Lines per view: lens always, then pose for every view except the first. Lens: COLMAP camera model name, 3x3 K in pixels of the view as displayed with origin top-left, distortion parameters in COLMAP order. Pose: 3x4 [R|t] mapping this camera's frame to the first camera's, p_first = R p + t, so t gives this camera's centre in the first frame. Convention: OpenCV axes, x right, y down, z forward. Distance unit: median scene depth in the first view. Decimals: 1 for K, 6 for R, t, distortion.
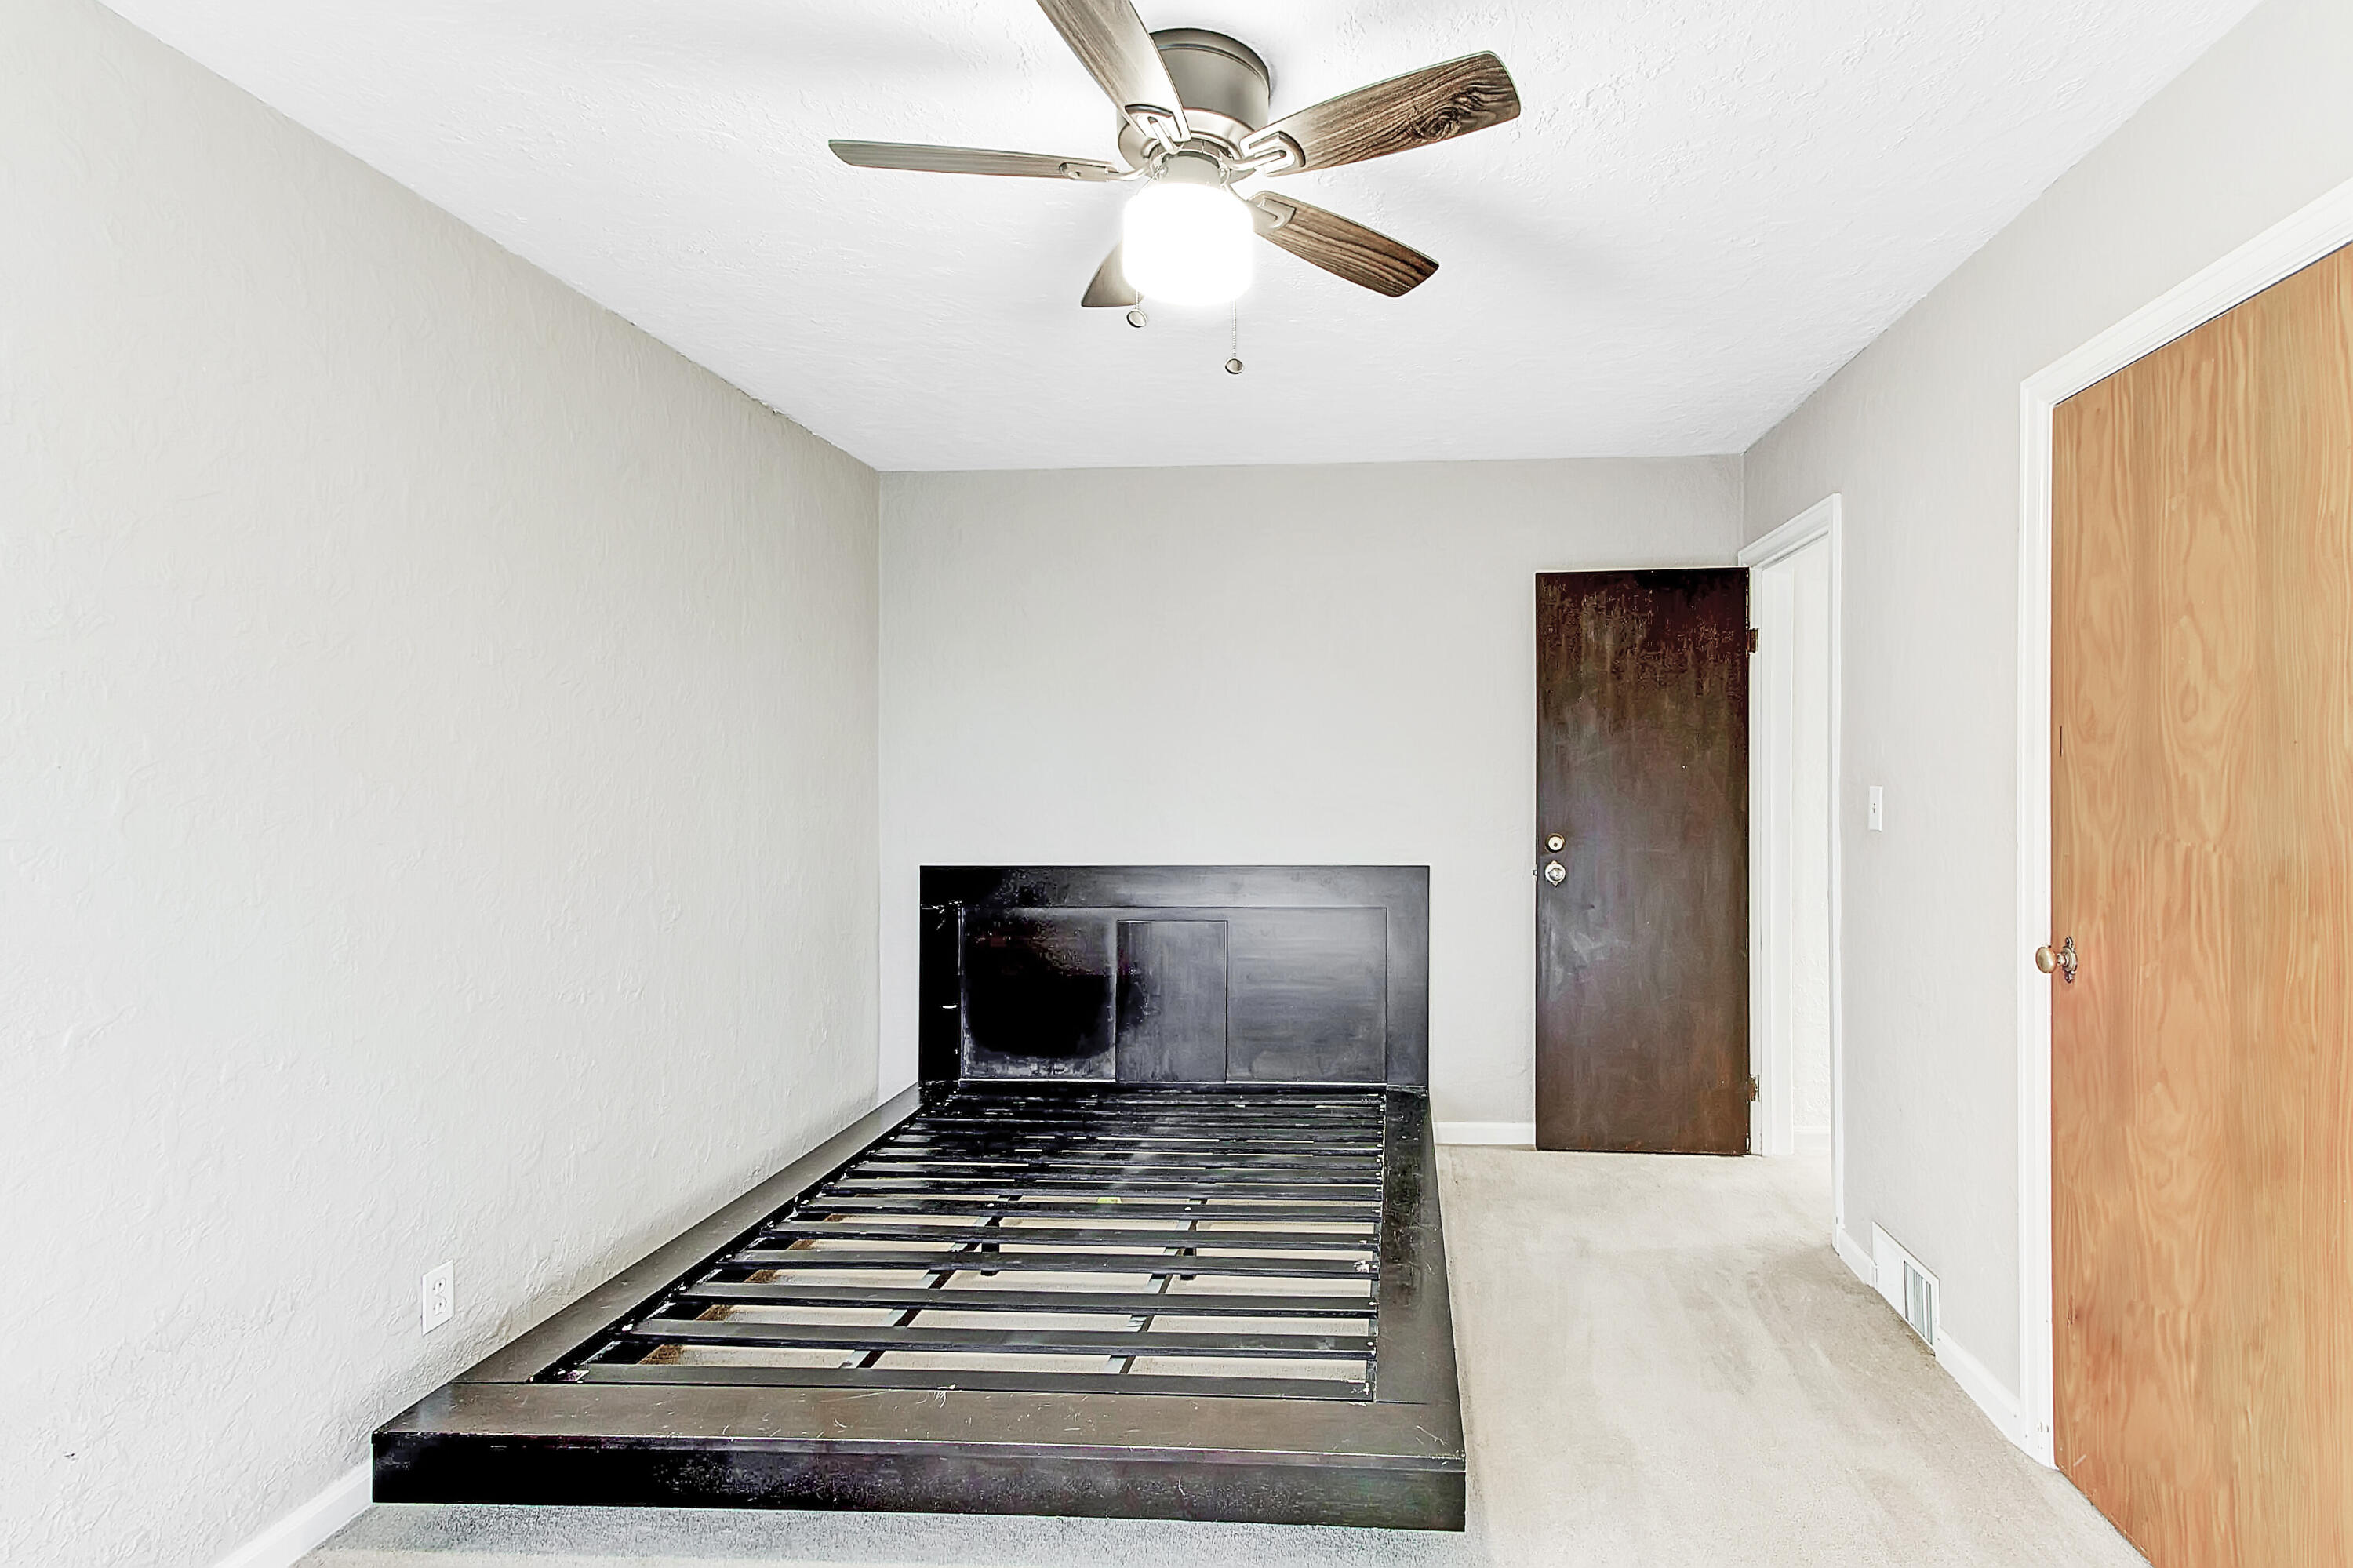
lens RADIAL K [[1092.8, 0, 1176.5], [0, 1092.8, 784.0], [0, 0, 1]] dist [0.036748, -0.000193]
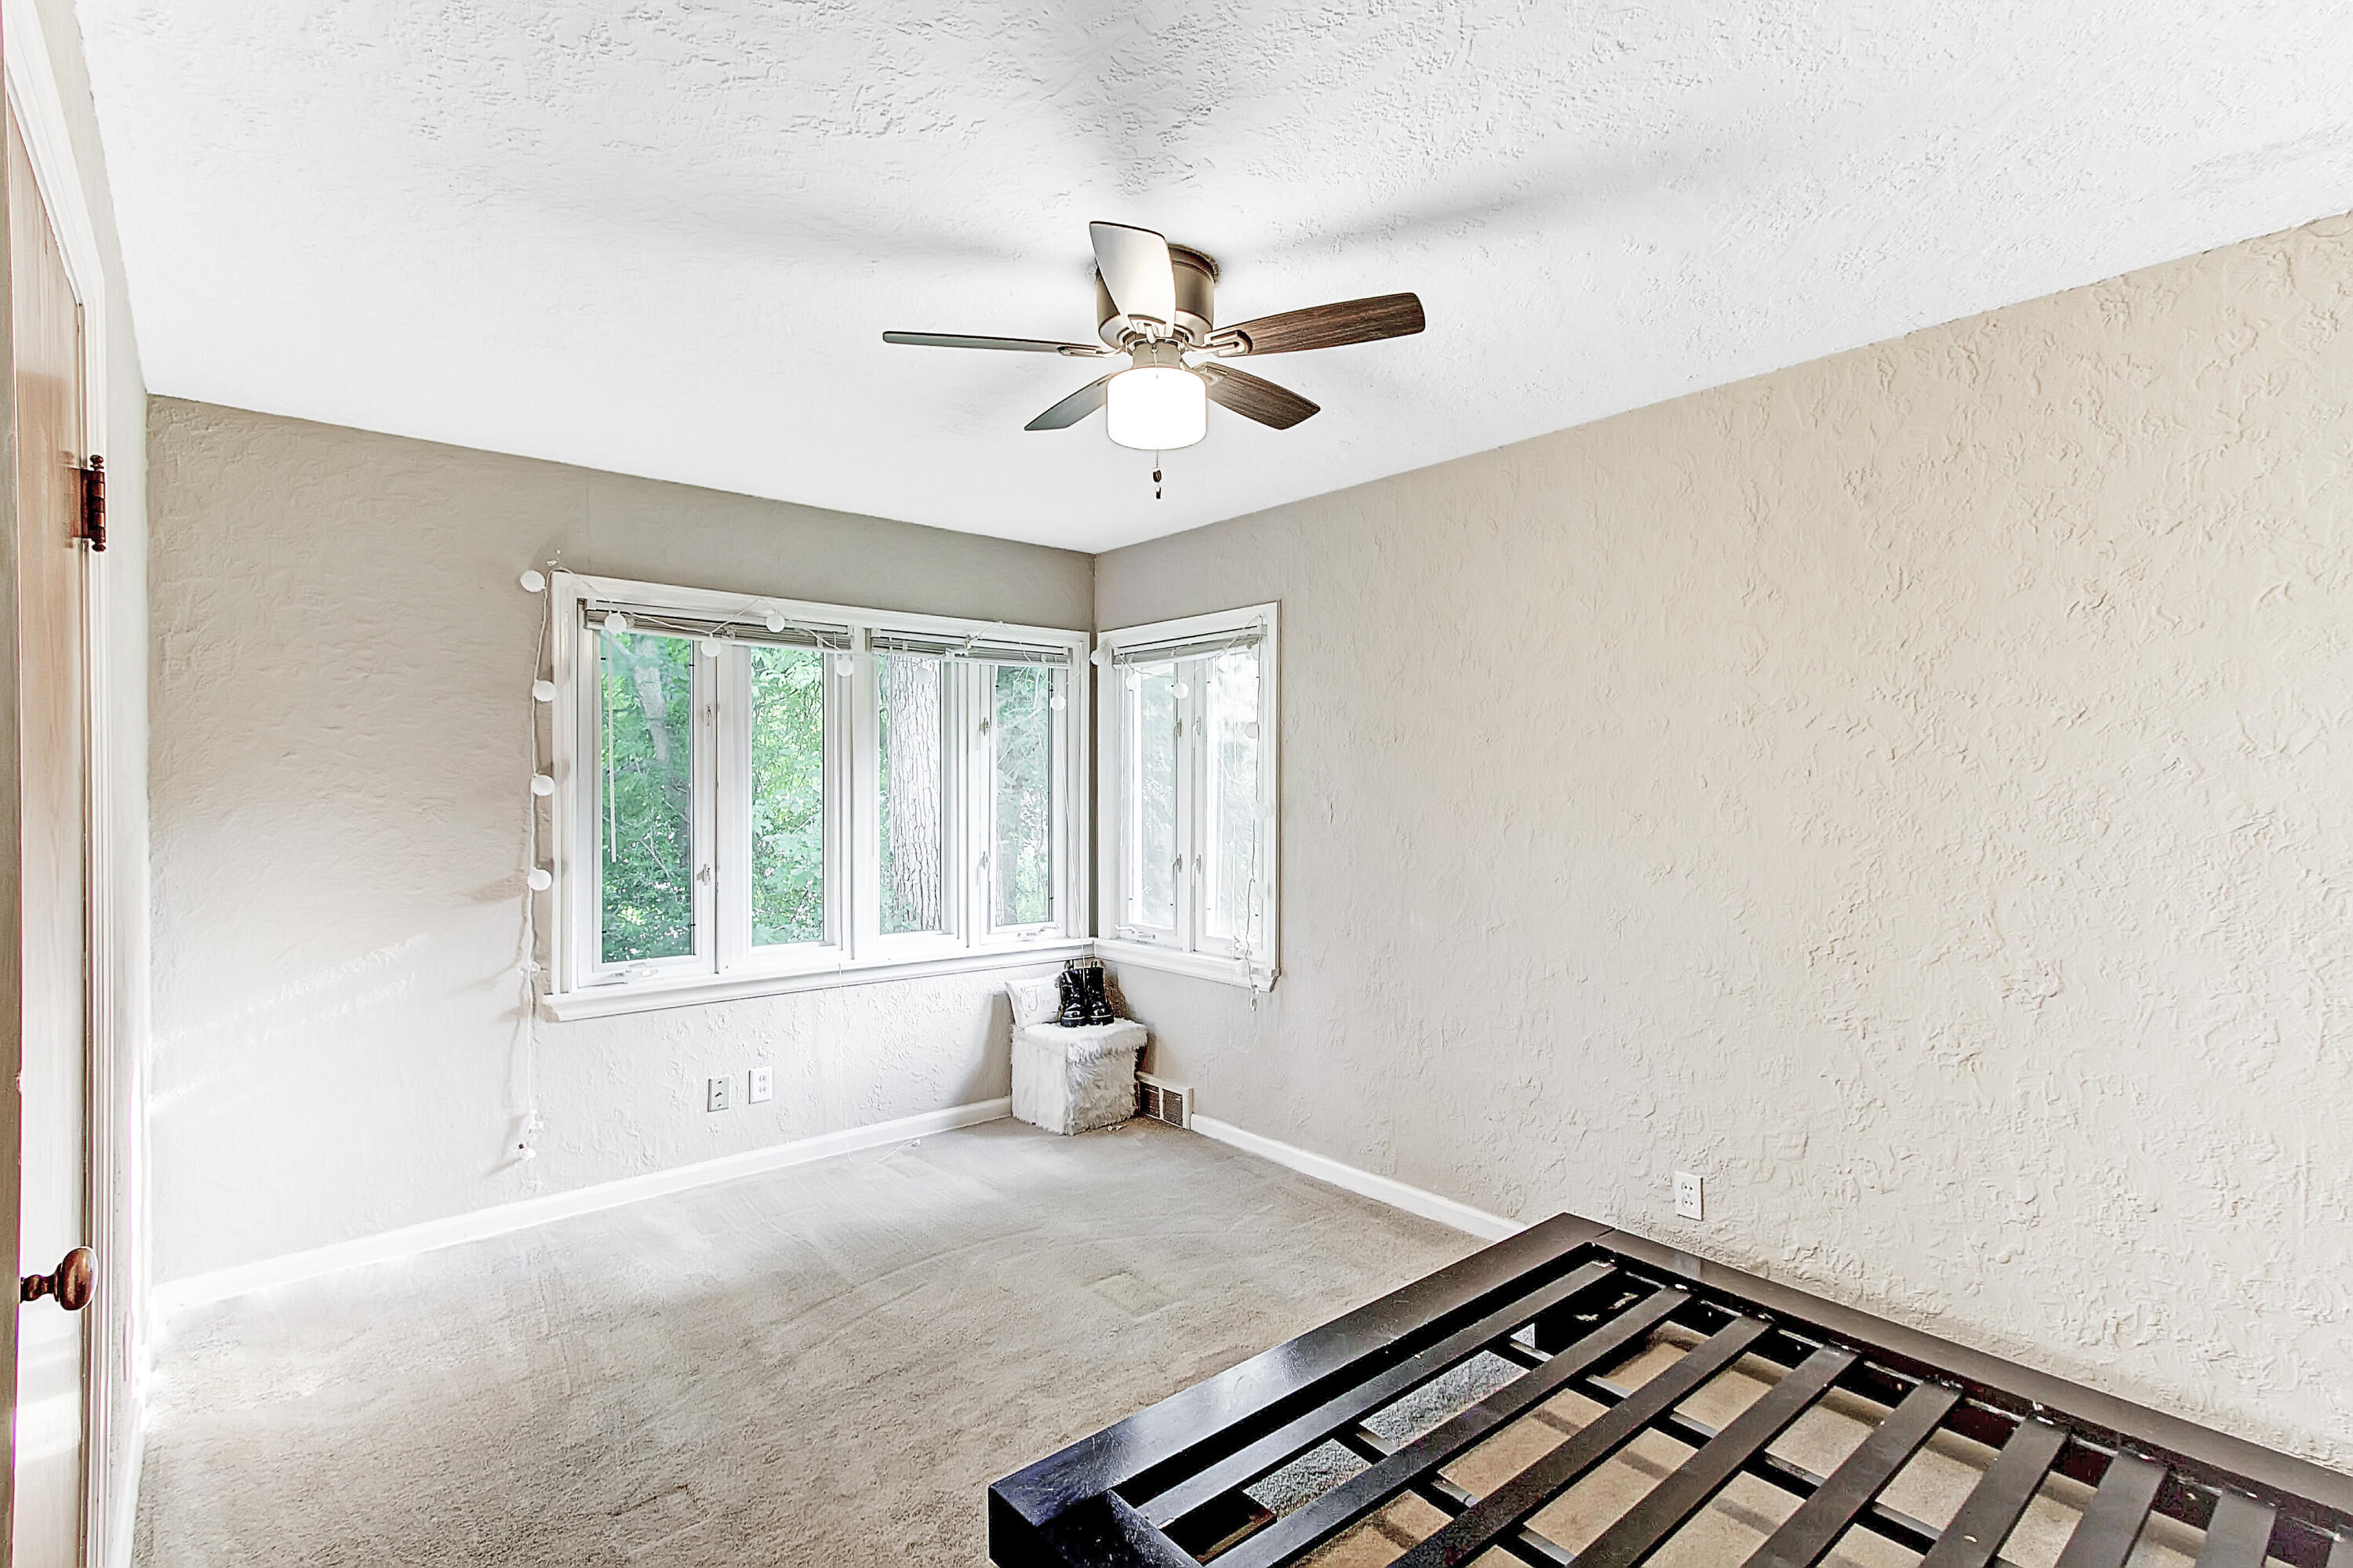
lens RADIAL K [[1092.8, 0, 1176.5], [0, 1092.8, 784.0], [0, 0, 1]] dist [0.036748, -0.000193]
pose [[-0.626090, -0.000640, -0.779751, 0.675900], [-0.001338, 0.999999, 0.000253, -0.037400], [0.779750, 0.001201, -0.626090, 1.166676]]
